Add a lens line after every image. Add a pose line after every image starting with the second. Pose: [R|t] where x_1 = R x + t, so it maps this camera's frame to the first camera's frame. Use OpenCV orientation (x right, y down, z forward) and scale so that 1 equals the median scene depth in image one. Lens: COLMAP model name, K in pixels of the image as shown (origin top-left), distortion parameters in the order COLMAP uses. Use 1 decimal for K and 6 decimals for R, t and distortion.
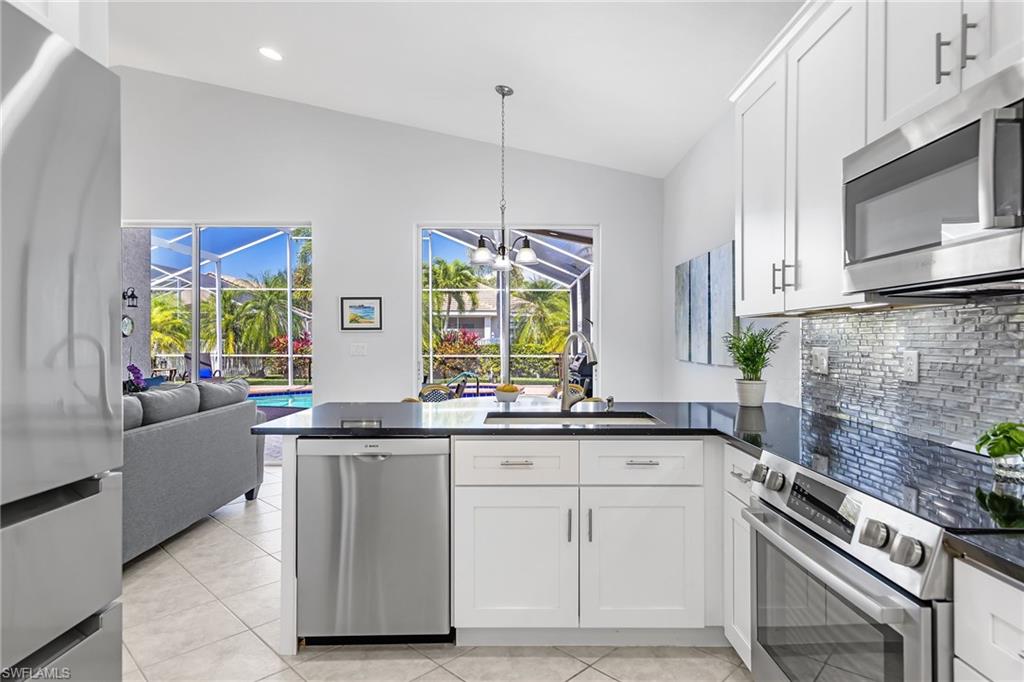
lens RADIAL K [[569.8, 0, 513.8], [0, 569.8, 342.6], [0, 0, 1]] dist [0.001285, 0.000734]
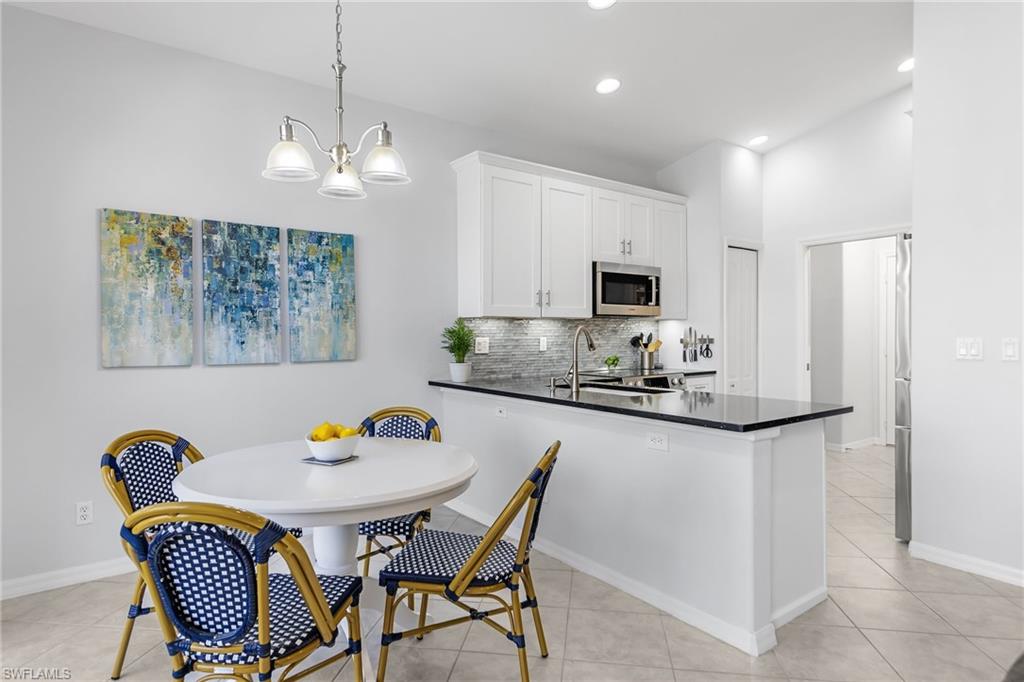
lens RADIAL K [[570.9, 0, 512.0], [0, 570.9, 341.0], [0, 0, 1]] dist [0.001282, -0.000328]
pose [[-0.608601, -0.007283, 0.793443, -0.391523], [0.008677, 0.999837, 0.015833, -0.003345], [-0.793429, 0.016521, -0.608438, 0.927120]]
